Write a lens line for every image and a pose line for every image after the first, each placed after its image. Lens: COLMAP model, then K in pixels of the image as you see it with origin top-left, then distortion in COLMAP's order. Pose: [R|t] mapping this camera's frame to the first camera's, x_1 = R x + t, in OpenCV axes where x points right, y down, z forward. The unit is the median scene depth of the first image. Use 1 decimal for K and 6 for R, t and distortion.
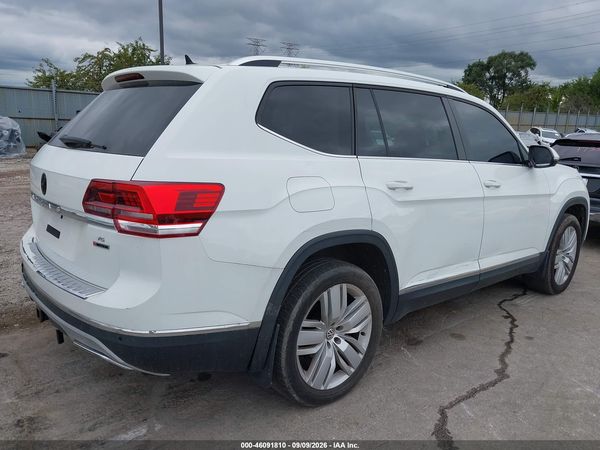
lens RADIAL K [[472.2, 0, 295.0], [0, 472.2, 225.3], [0, 0, 1]] dist [0.020100, -0.029182]
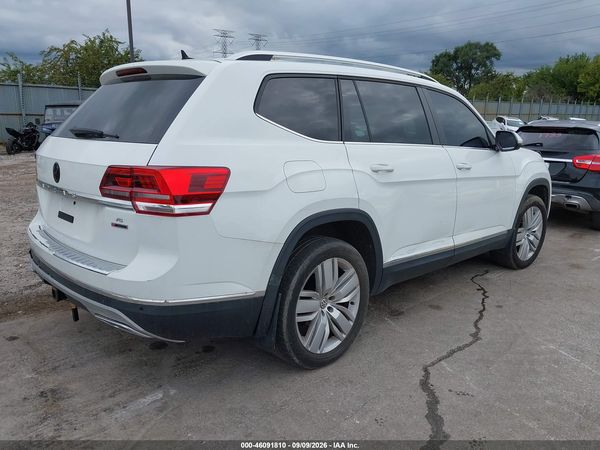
lens RADIAL K [[472.2, 0, 297.5], [0, 472.2, 226.7], [0, 0, 1]] dist [0.020100, -0.029182]
pose [[0.997773, -0.028543, 0.060283, -0.049022], [0.027412, 0.999434, 0.019511, 0.026620], [-0.060805, -0.017815, 0.997991, -0.094986]]
